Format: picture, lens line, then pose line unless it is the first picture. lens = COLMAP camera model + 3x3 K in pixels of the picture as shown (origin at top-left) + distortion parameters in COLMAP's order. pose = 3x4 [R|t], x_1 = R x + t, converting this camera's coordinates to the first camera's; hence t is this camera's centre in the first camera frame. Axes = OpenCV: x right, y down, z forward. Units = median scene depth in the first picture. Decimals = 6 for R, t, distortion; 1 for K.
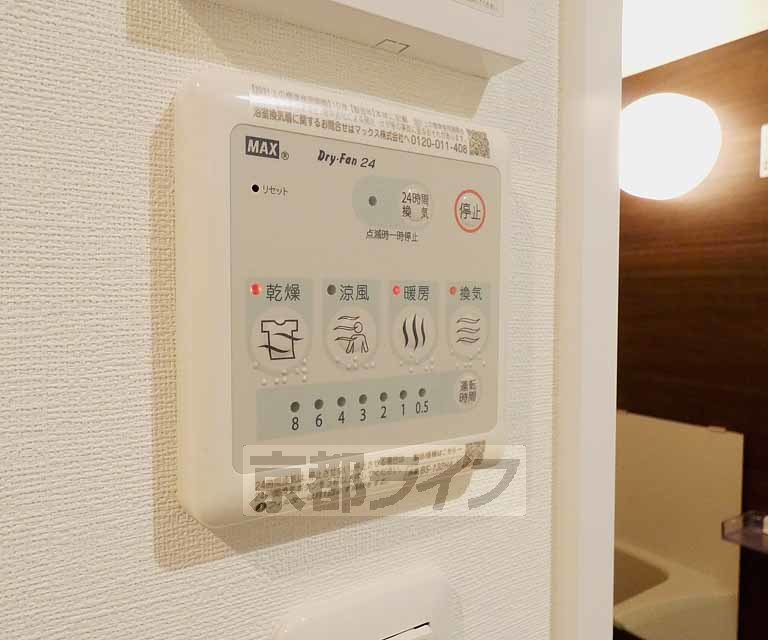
lens RADIAL K [[518.7, 0, 378.4], [0, 518.7, 320.1], [0, 0, 1]] dist [-0.039461, 0.001692]
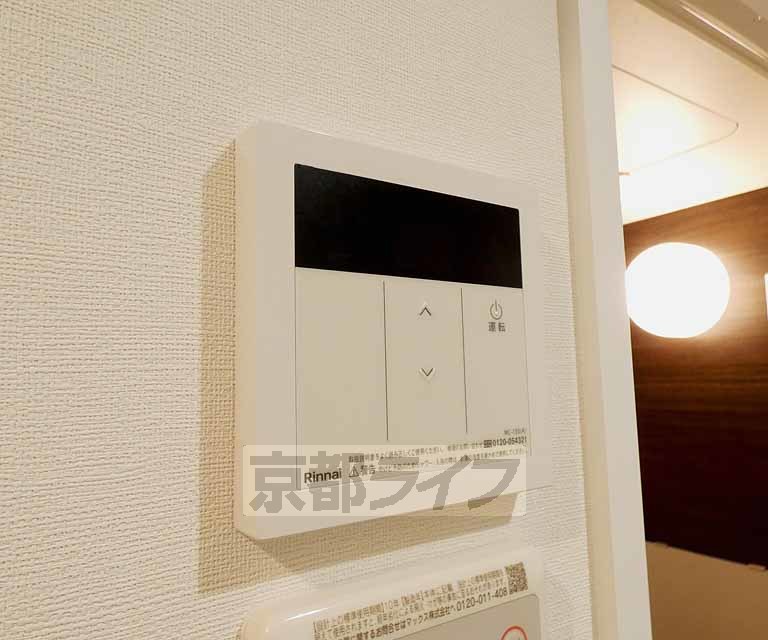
lens RADIAL K [[513.9, 0, 384.0], [0, 513.9, 320.0], [0, 0, 1]] dist [0.006890, 0.001992]
pose [[0.999187, -0.039894, -0.005873, -0.053186], [0.038941, 0.992438, -0.116410, -0.760738], [0.010473, 0.116087, 0.993184, -0.124498]]
